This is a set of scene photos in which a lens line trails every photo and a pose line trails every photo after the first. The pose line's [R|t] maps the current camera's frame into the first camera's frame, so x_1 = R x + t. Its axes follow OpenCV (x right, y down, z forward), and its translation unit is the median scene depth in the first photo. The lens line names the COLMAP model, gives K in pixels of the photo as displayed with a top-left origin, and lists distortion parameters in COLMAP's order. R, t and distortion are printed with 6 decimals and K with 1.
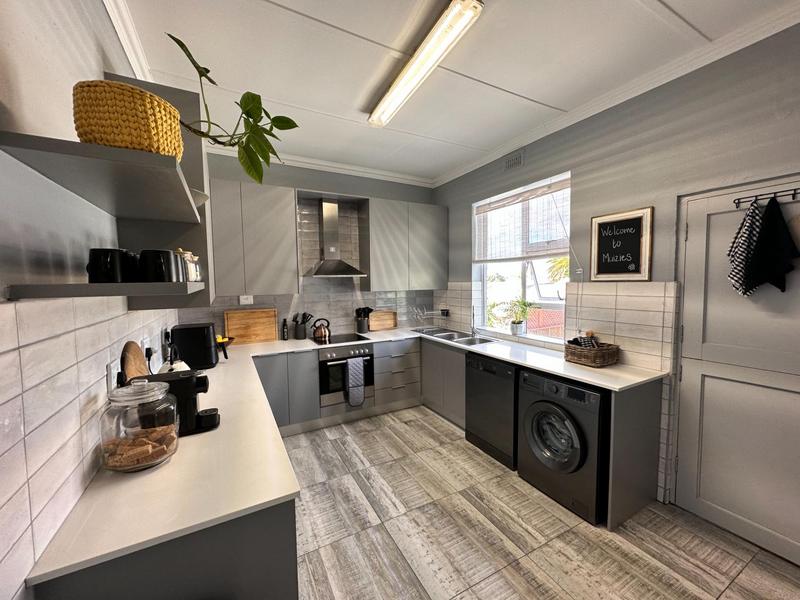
lens RADIAL K [[316.7, 0, 395.2], [0, 316.7, 299.6], [0, 0, 1]] dist [-0.001013, 0.000331]
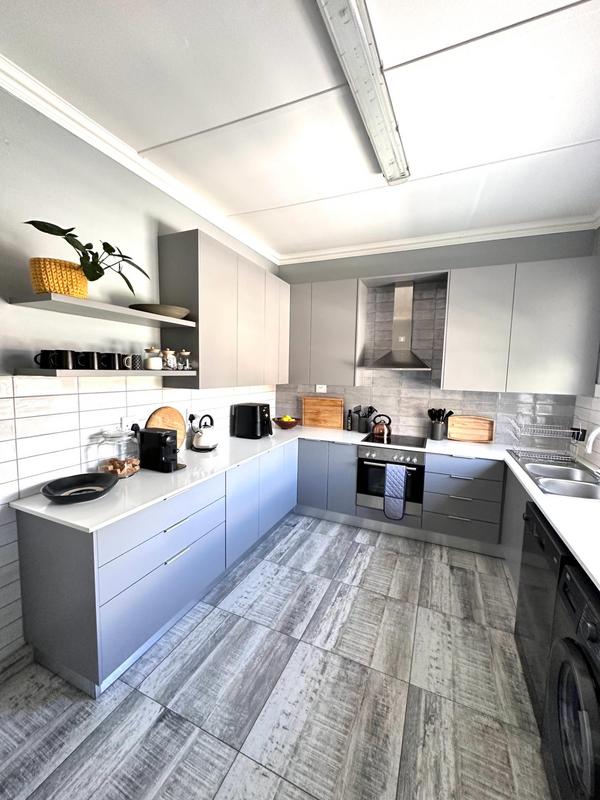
lens RADIAL K [[316.7, 0, 300.4], [0, 316.7, 397.5], [0, 0, 1]] dist [-0.001013, 0.000331]
pose [[0.620325, 0.095088, -0.778560, 0.393594], [-0.078511, 0.995166, 0.058989, -0.030344], [0.780406, 0.024533, 0.624792, 0.268988]]
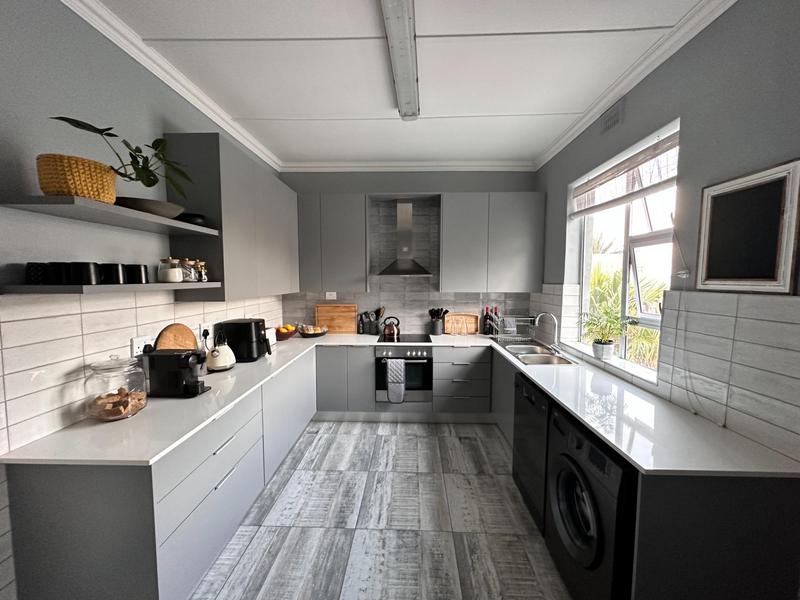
lens RADIAL K [[316.7, 0, 396.9], [0, 316.7, 297.8], [0, 0, 1]] dist [-0.001013, 0.000331]
pose [[0.864515, 0.045702, -0.500526, 0.345907], [-0.042555, 0.998937, 0.017709, -0.024292], [0.500803, 0.005990, 0.865541, 0.134569]]
